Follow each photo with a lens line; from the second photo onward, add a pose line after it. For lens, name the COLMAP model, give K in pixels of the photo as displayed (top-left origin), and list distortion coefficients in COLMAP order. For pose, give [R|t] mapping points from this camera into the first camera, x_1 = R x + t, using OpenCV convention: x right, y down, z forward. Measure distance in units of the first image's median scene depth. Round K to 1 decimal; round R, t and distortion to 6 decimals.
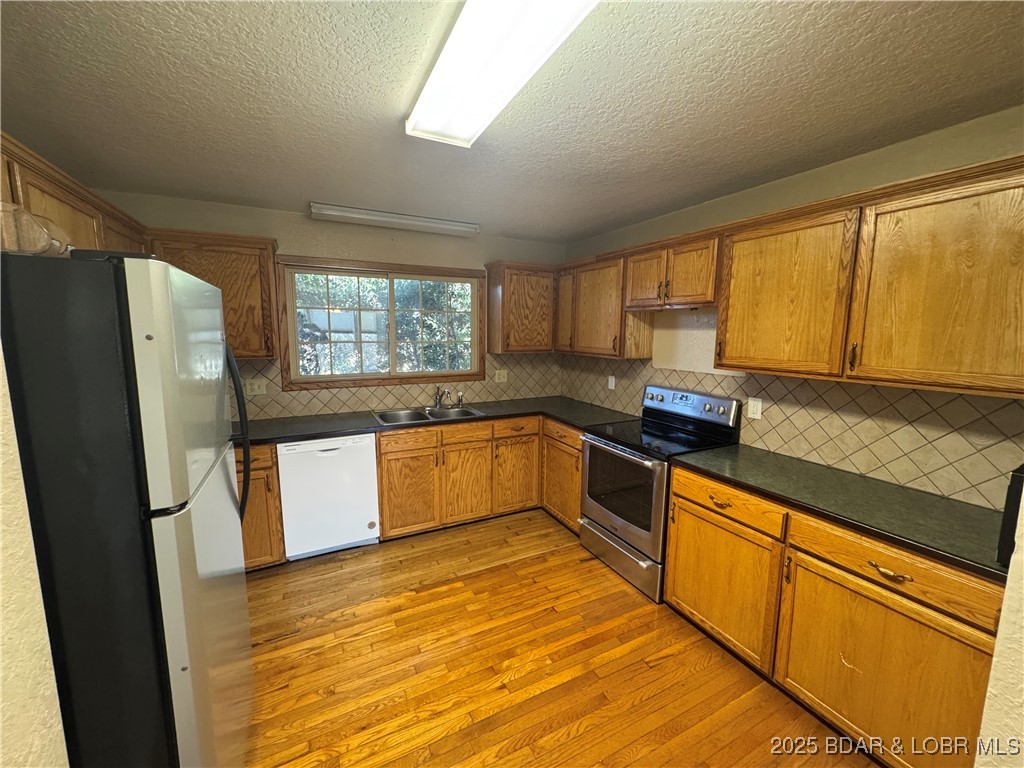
lens RADIAL K [[406.0, 0, 510.6], [0, 406.0, 385.5], [0, 0, 1]] dist [-0.007036, 0.000044]
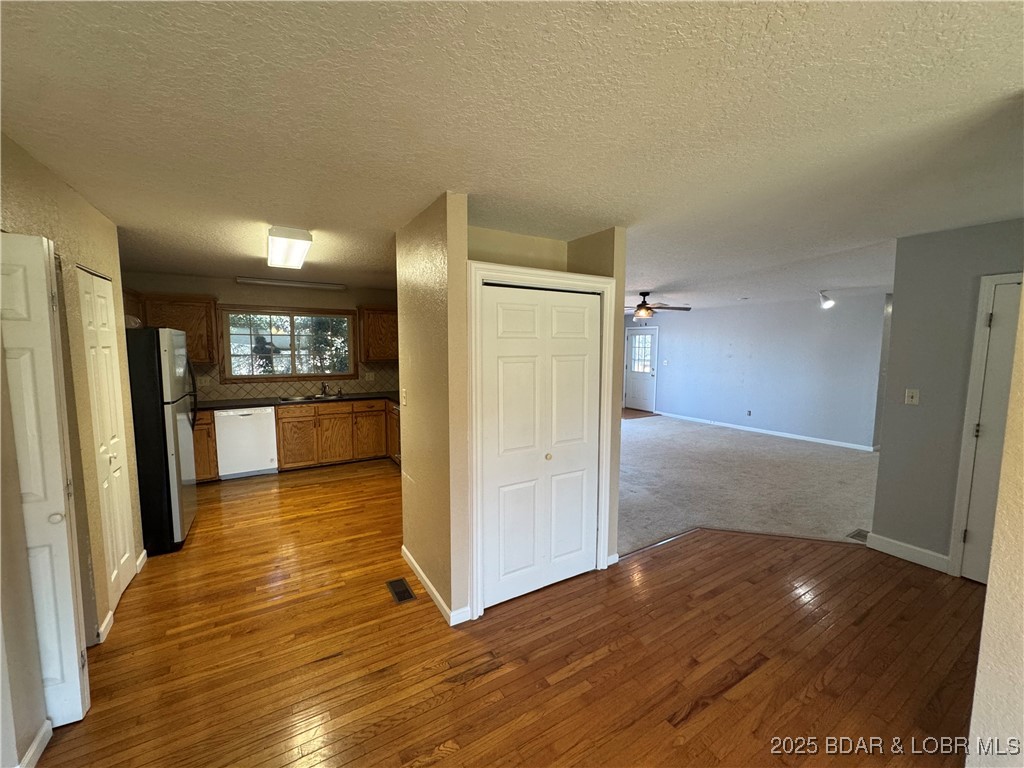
lens RADIAL K [[406.0, 0, 510.6], [0, 406.0, 385.5], [0, 0, 1]] dist [-0.007036, 0.000044]
pose [[0.997157, -0.010343, 0.074645, 0.529946], [0.013228, 0.999181, -0.038254, 0.103735], [-0.074188, 0.039132, 0.996476, -0.785227]]
